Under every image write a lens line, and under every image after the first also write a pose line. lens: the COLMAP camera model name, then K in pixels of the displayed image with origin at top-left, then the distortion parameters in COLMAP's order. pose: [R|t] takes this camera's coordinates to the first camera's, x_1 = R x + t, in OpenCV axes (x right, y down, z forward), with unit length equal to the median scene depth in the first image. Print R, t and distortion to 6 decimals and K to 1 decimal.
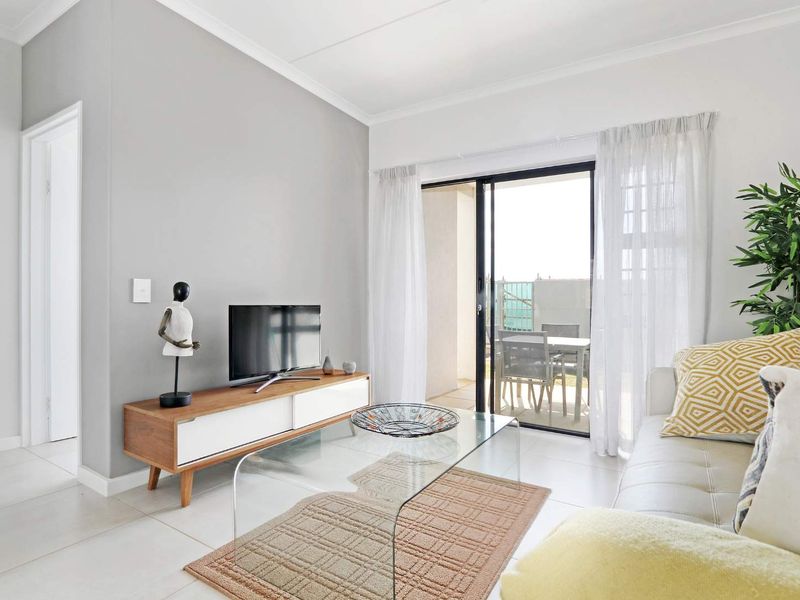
lens RADIAL K [[441.3, 0, 405.8], [0, 441.3, 298.3], [0, 0, 1]] dist [-0.018316, 0.000917]
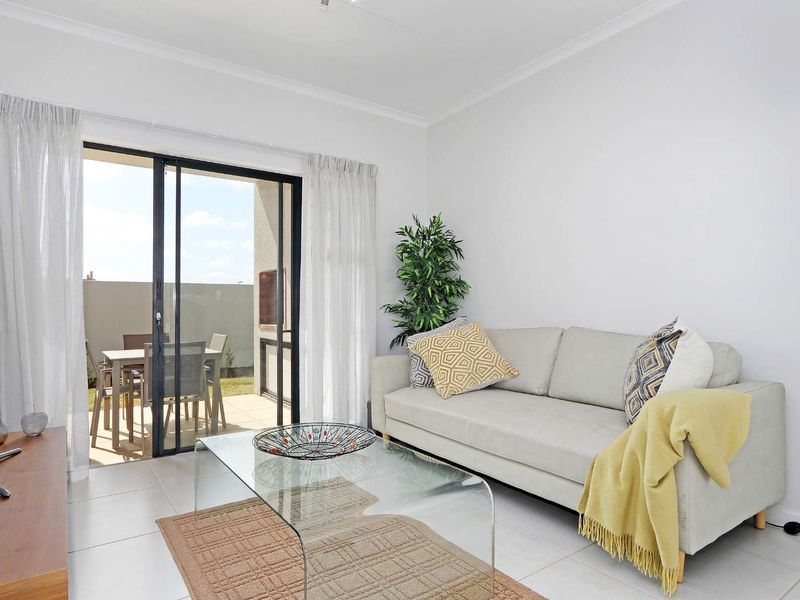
lens RADIAL K [[492.1, 0, 381.2], [0, 492.1, 298.5], [0, 0, 1]] dist [-0.022528, 0.000829]
pose [[0.396708, 0.005460, 0.917929, -0.667051], [0.006038, 0.999945, -0.008557, -0.001158], [-0.917925, 0.008937, 0.396653, 0.365816]]
